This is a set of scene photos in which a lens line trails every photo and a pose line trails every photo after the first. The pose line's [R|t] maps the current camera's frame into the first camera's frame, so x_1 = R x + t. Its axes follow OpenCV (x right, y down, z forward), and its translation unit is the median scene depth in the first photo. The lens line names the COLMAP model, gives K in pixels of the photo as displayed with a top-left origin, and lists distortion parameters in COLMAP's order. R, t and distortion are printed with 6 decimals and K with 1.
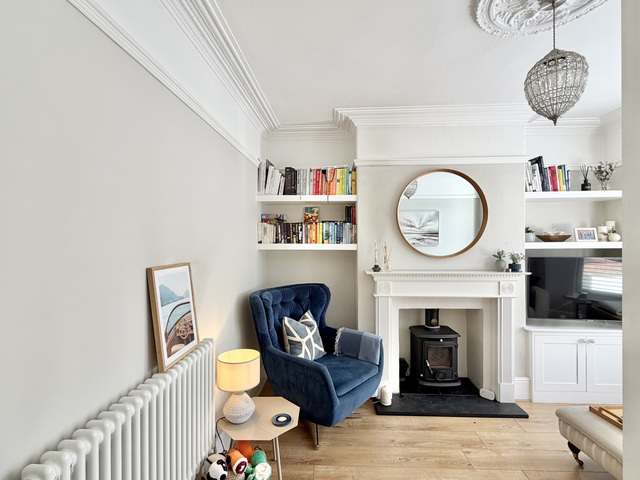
lens RADIAL K [[307.7, 0, 320.0], [0, 307.7, 240.0], [0, 0, 1]] dist [0.000168, 0.000576]
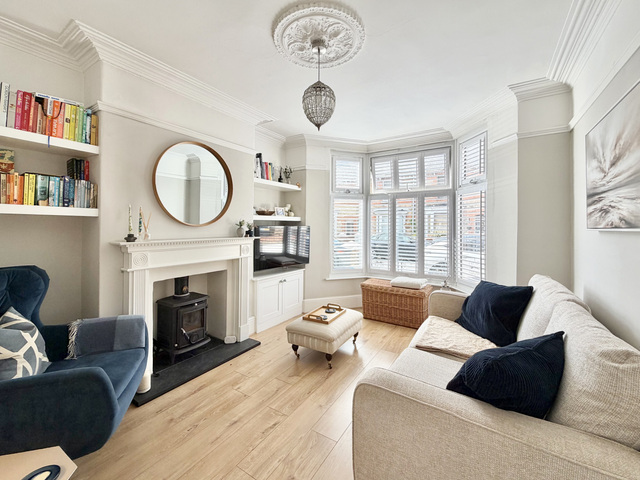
lens RADIAL K [[272.7, 0, 319.7], [0, 272.7, 224.0], [0, 0, 1]] dist [0.000073, -0.000154]
pose [[0.489231, 0.013028, 0.872057, -0.218702], [-0.007789, 0.999914, -0.010568, 0.057280], [-0.872119, -0.001622, 0.489291, 0.173664]]
